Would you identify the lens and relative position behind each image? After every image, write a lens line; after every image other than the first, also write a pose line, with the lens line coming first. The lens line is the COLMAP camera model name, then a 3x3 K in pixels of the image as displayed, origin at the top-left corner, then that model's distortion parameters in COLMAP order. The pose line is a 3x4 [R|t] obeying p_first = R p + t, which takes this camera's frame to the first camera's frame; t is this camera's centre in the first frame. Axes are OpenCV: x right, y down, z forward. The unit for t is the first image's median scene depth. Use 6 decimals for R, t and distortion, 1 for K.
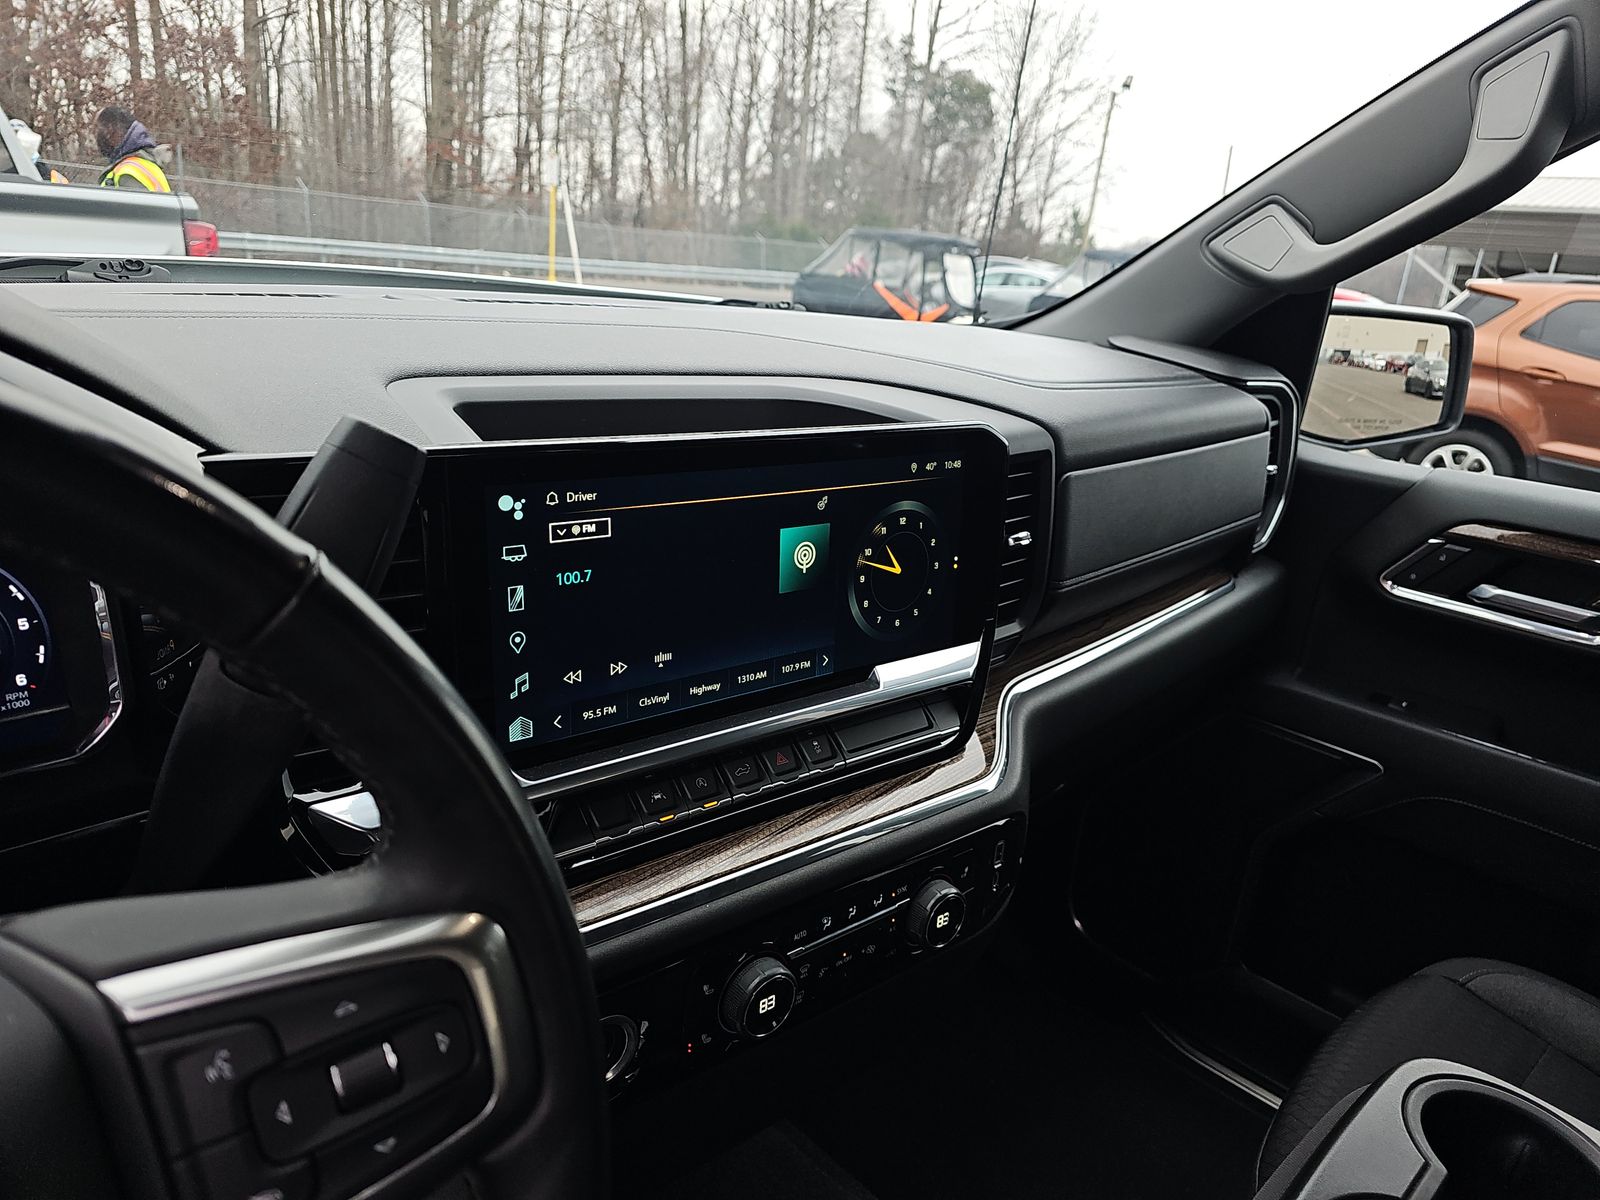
lens RADIAL K [[1085.5, 0, 803.7], [0, 1085.5, 614.8], [0, 0, 1]] dist [0.066930, -0.044150]
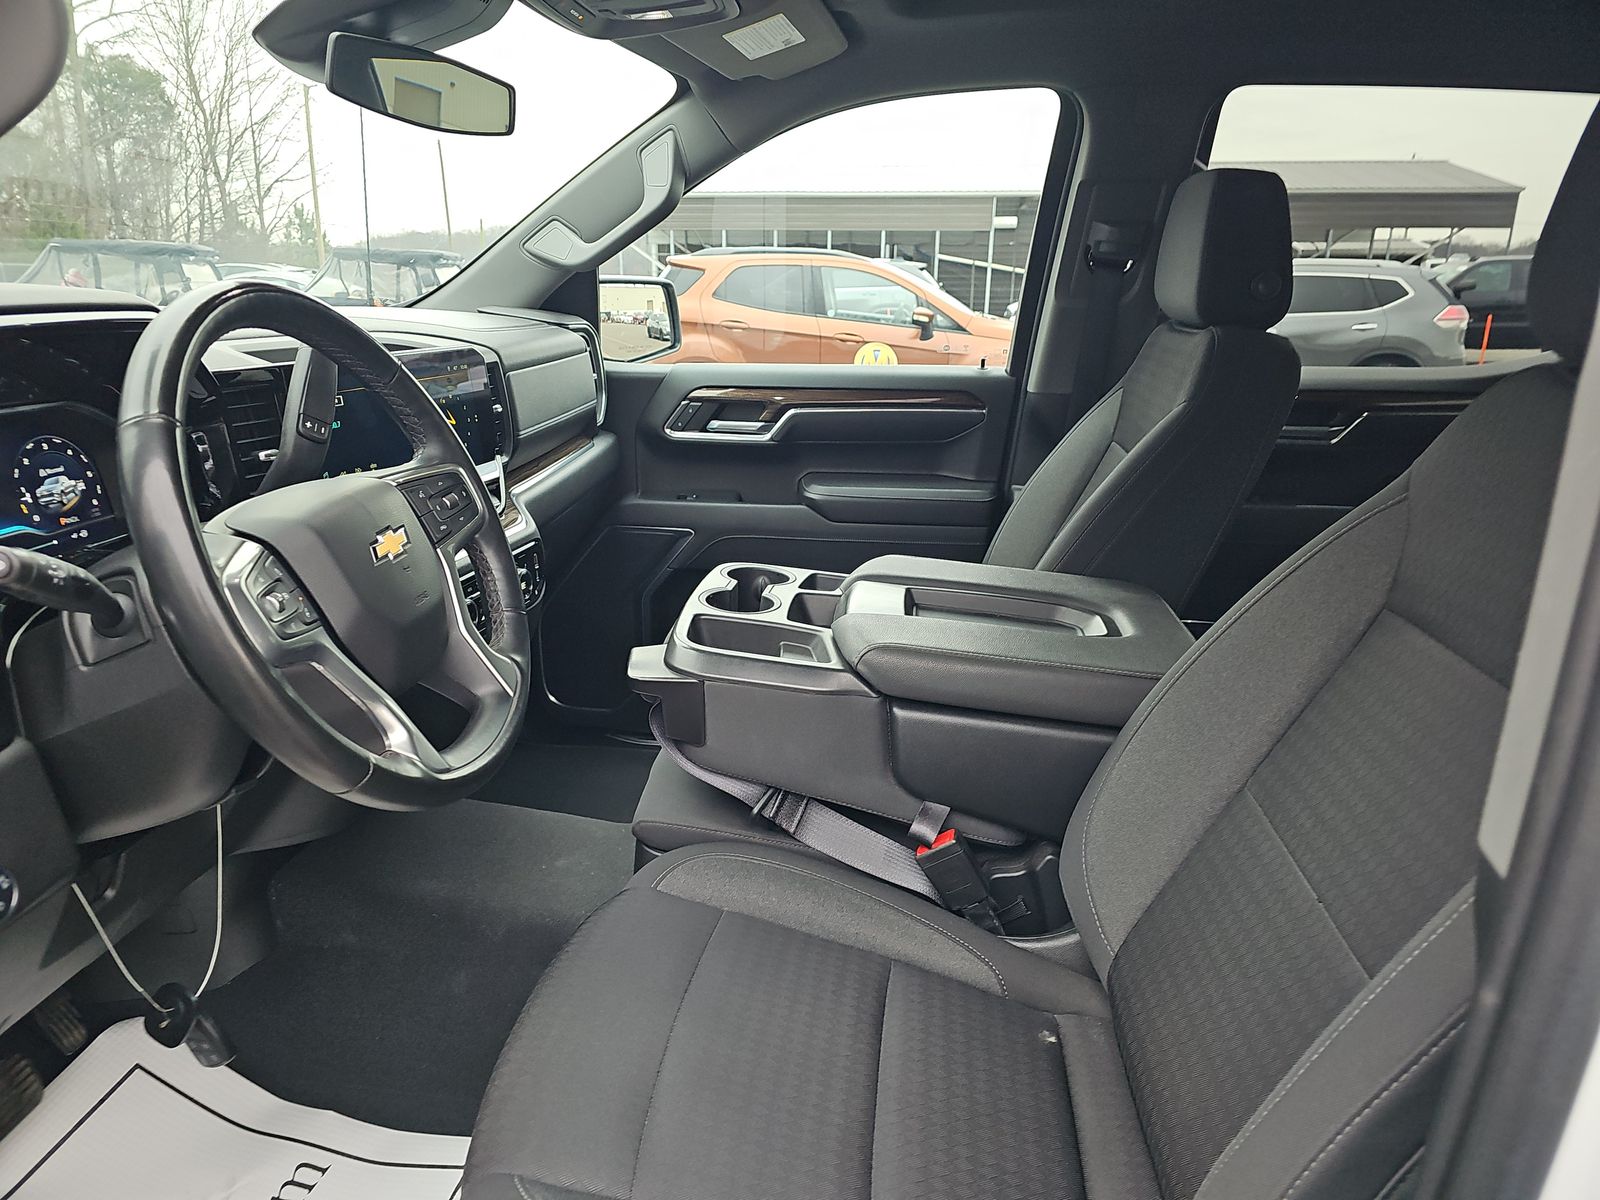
lens RADIAL K [[1117.7, 0, 794.7], [0, 1117.7, 666.6], [0, 0, 1]] dist [0.004855, 0.003192]
pose [[0.808055, -0.264329, 0.526476, -0.189501], [0.242318, 0.963718, 0.111938, 0.097478], [-0.536963, 0.037122, 0.842789, -0.326716]]
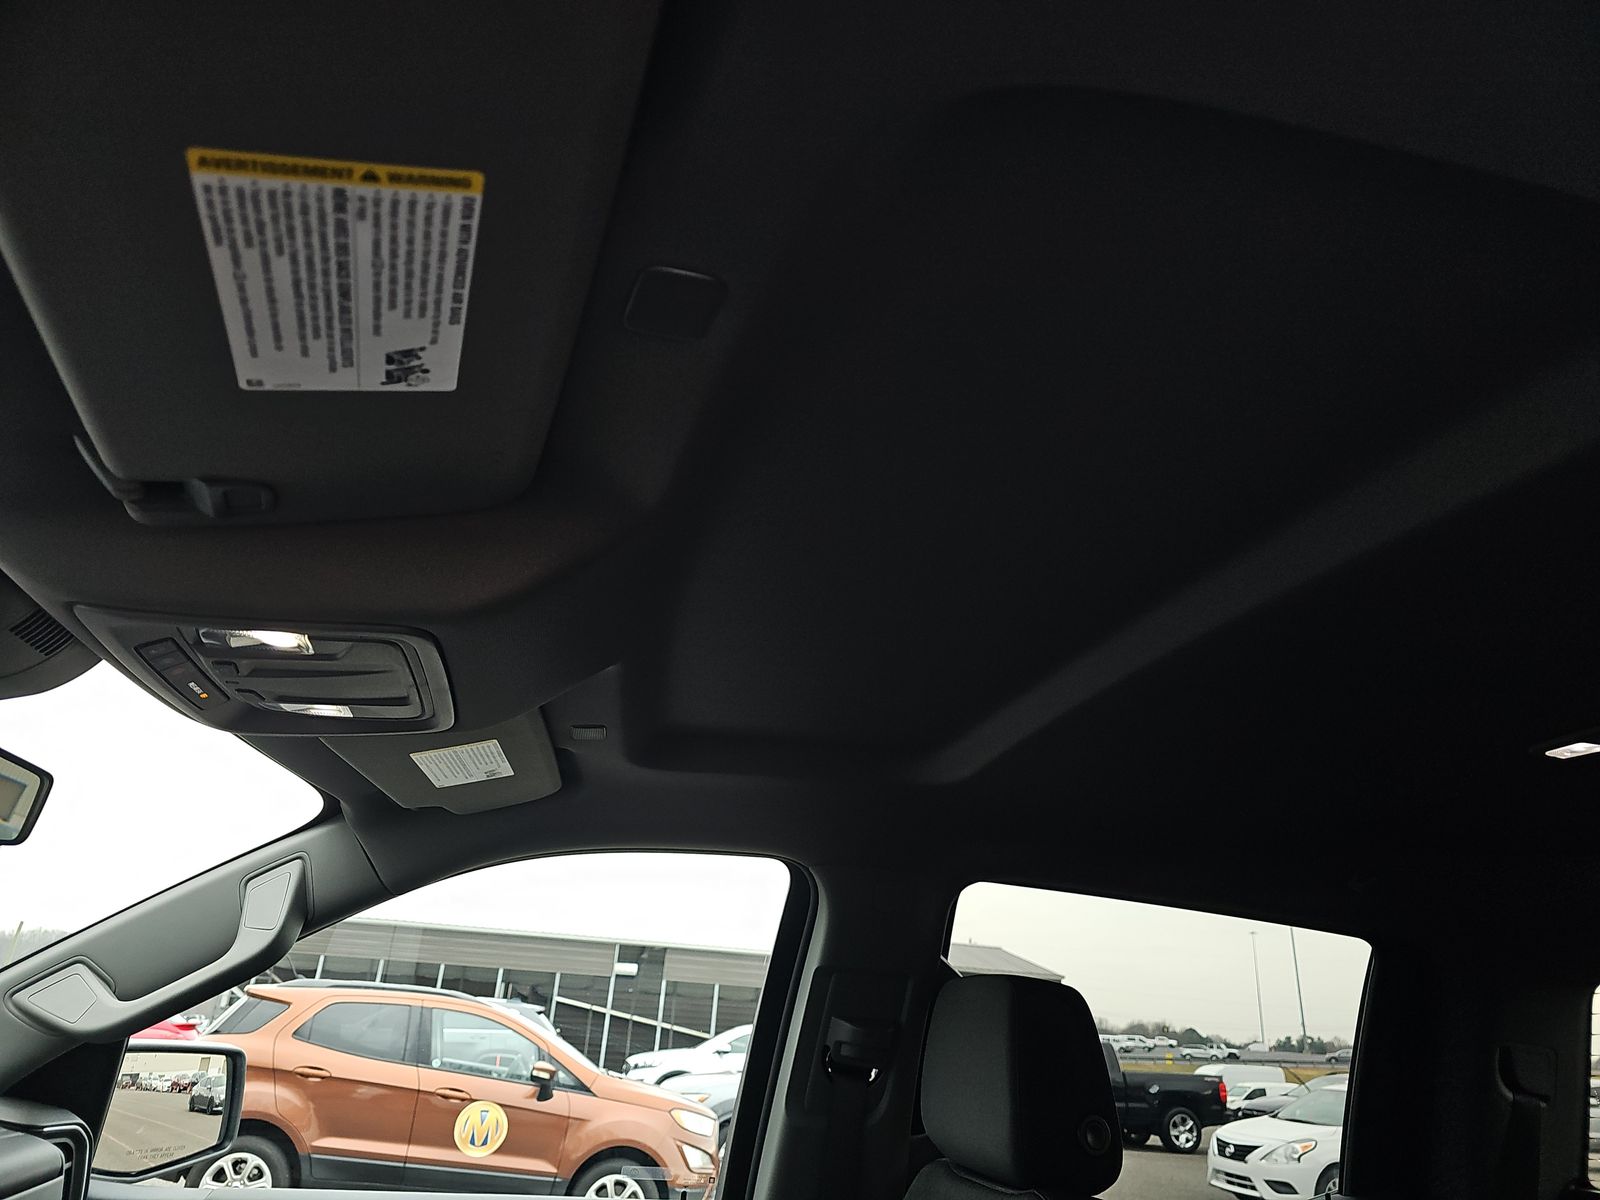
lens RADIAL K [[1085.5, 0, 803.7], [0, 1085.5, 614.8], [0, 0, 1]] dist [0.066930, -0.044150]
pose [[0.568851, 0.253578, 0.782372, -0.076697], [0.237561, 0.860072, -0.451488, 0.011885], [-0.787384, 0.442691, 0.429012, -0.137531]]
